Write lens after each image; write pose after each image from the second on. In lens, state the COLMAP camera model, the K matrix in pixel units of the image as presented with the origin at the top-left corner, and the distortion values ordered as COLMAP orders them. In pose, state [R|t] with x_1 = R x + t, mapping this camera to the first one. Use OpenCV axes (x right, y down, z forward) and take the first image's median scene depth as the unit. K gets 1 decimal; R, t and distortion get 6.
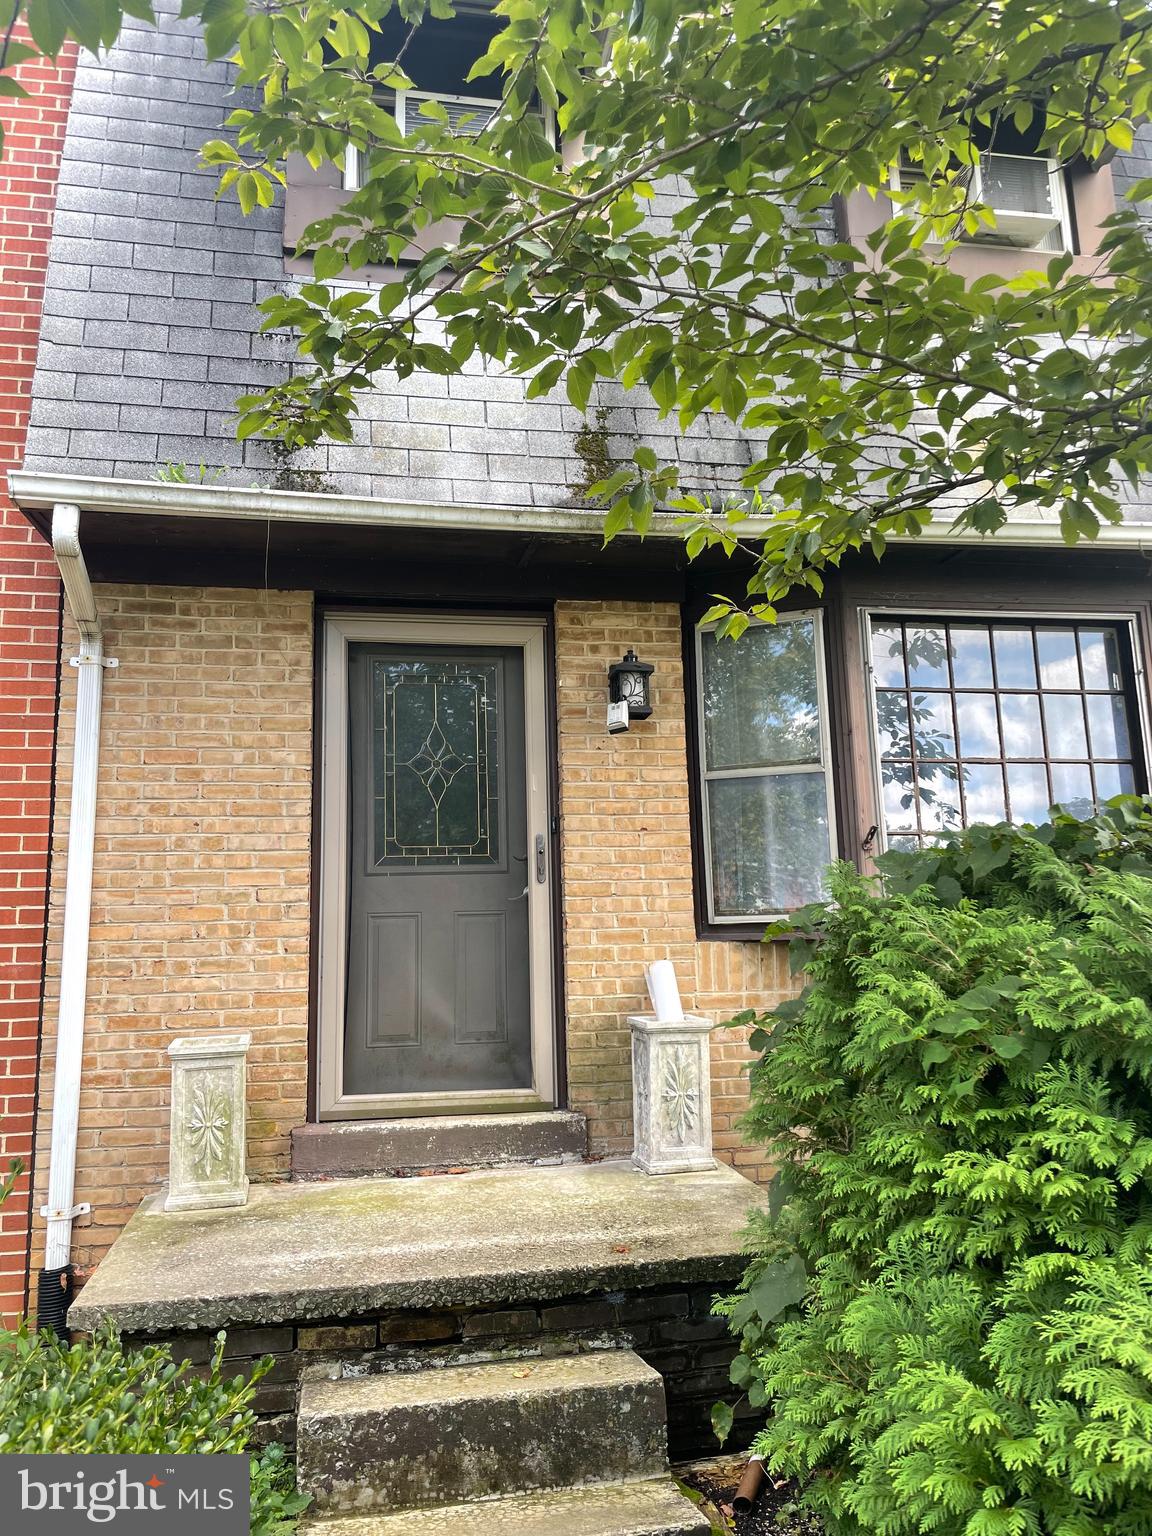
lens RADIAL K [[1148.7, 0, 569.3], [0, 1148.7, 761.4], [0, 0, 1]] dist [0.051764, -0.006498]
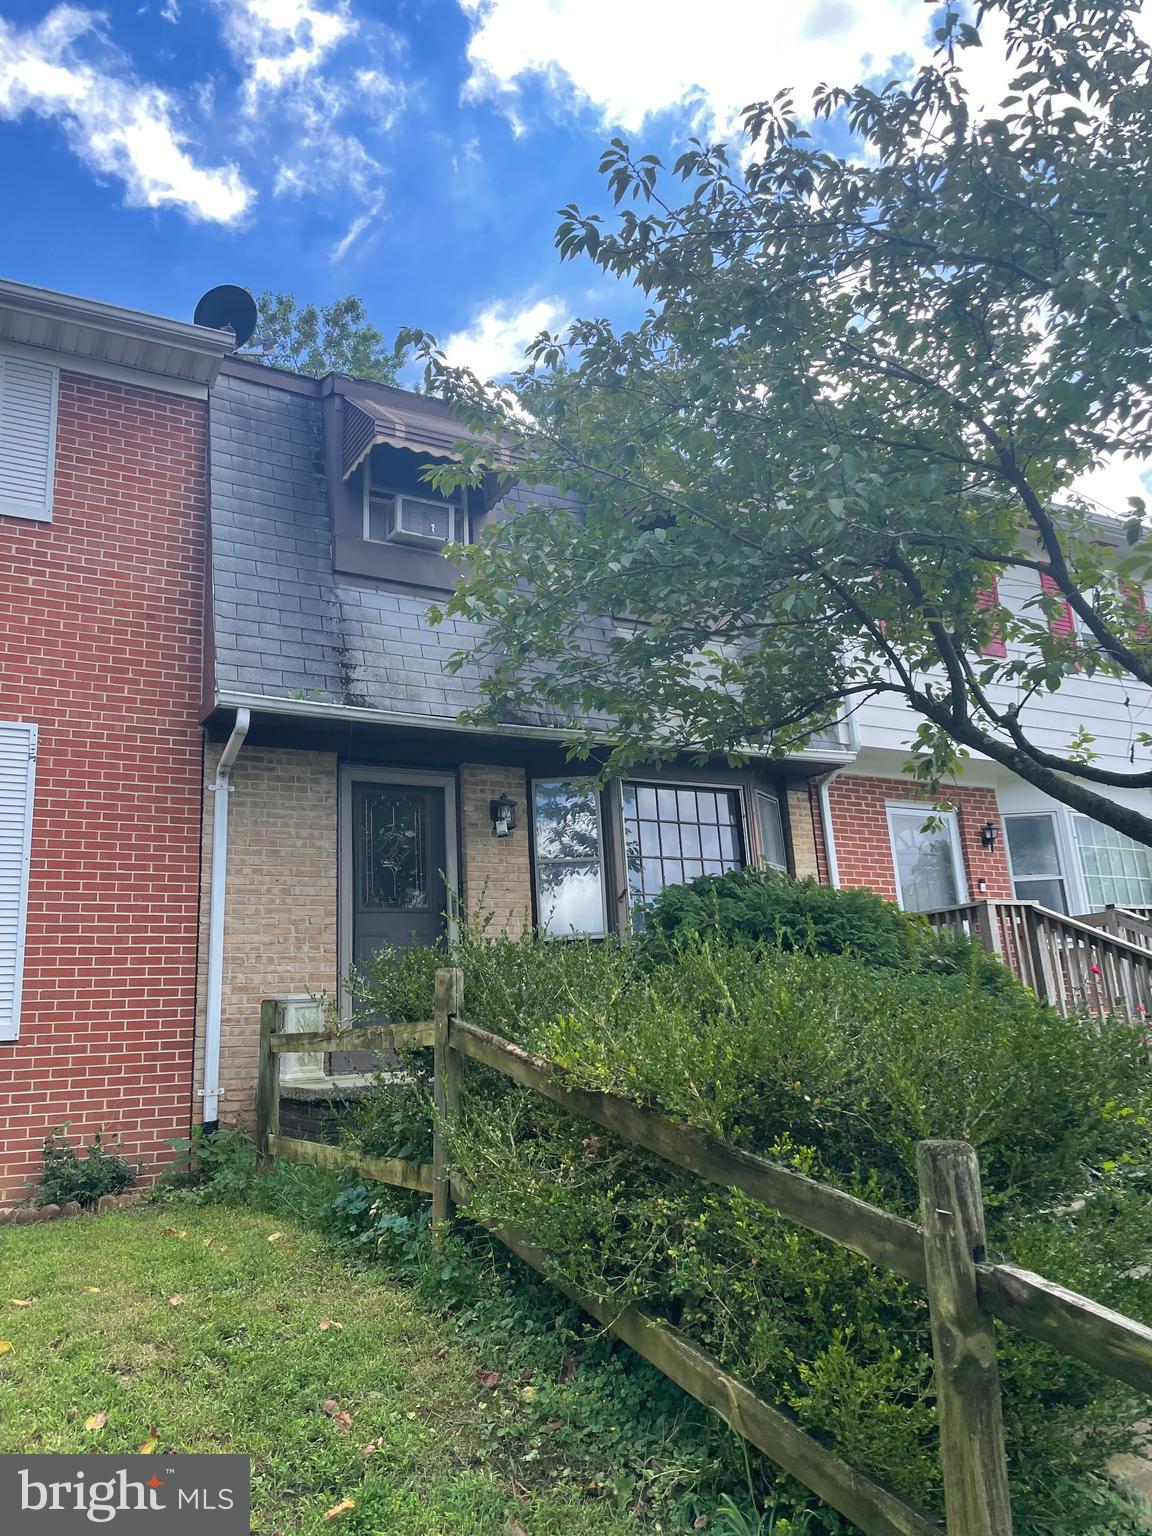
lens RADIAL K [[1148.7, 0, 578.5], [0, 1148.7, 767.4], [0, 0, 1]] dist [0.051764, -0.006498]
pose [[0.943490, 0.053408, 0.327068, -0.469051], [-0.024162, 0.995388, -0.092840, 0.034029], [-0.330518, 0.079691, 0.940429, -0.843512]]
